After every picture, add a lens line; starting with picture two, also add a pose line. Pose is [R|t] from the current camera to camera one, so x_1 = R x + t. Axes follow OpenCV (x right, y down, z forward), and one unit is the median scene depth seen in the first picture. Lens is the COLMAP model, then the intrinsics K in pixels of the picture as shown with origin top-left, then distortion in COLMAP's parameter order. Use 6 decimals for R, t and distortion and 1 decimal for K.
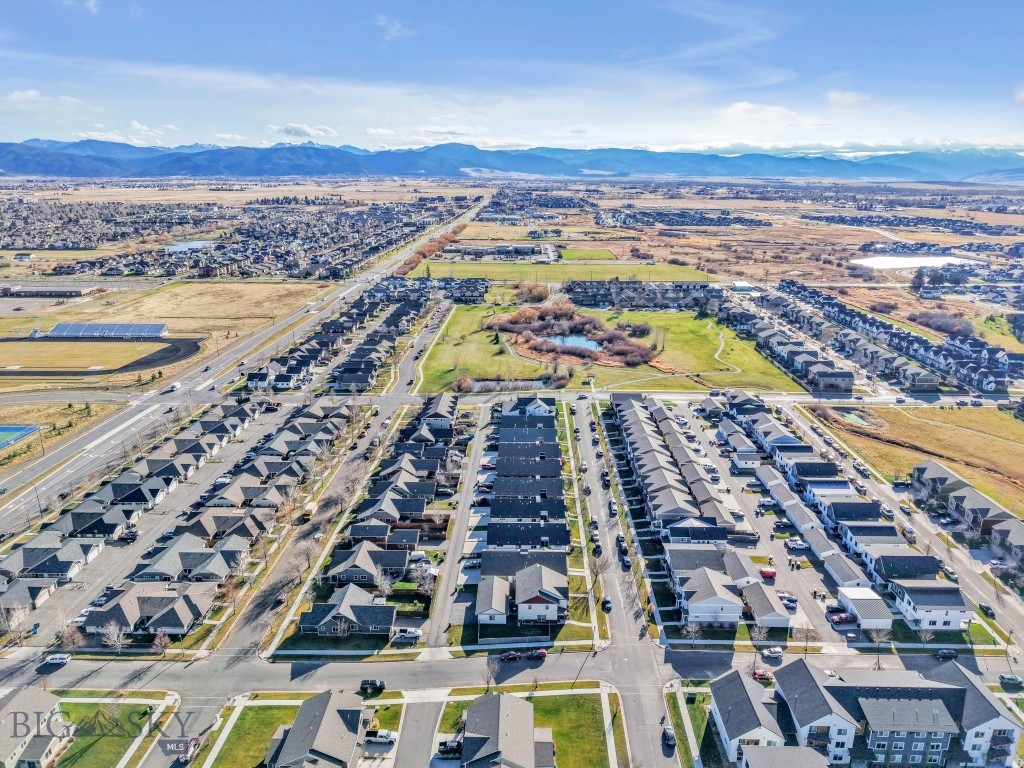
lens RADIAL K [[681.5, 0, 512.0], [0, 681.5, 384.0], [0, 0, 1]] dist [0.059164, -0.079647]
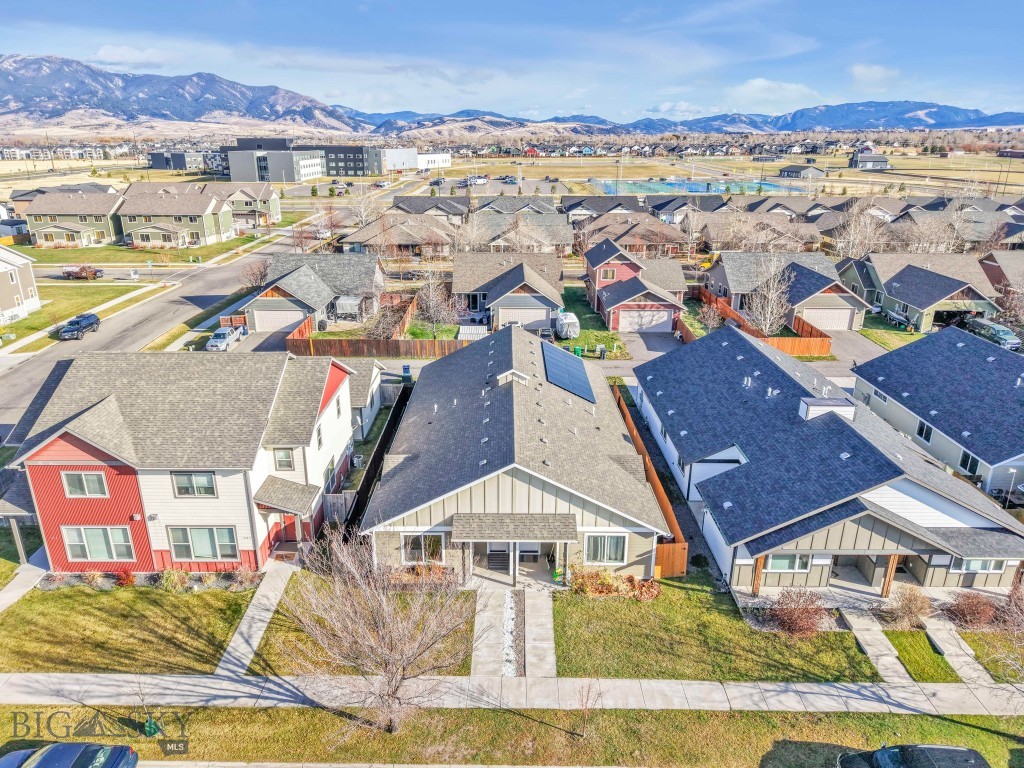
lens RADIAL K [[686.1, 0, 510.6], [0, 686.1, 380.7], [0, 0, 1]] dist [0.013823, -0.006652]
pose [[0.017503, 0.332327, -0.943002, 0.150339], [-0.287503, 0.904987, 0.313594, 0.123448], [0.957620, 0.265627, 0.111385, 0.670477]]
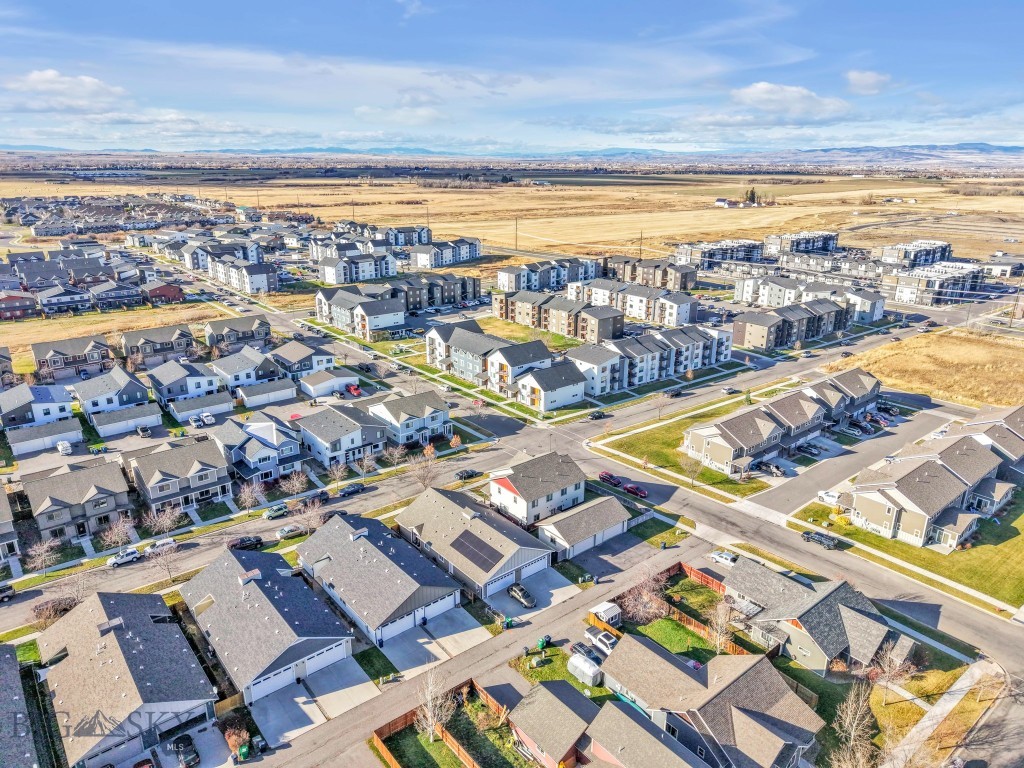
lens RADIAL K [[681.5, 0, 512.0], [0, 681.5, 384.0], [0, 0, 1]] dist [0.059164, -0.079647]
pose [[-0.649362, -0.247815, 0.718970, -0.257856], [0.208256, 0.851328, 0.481529, -0.072332], [-0.731409, 0.462416, -0.501211, 0.827225]]
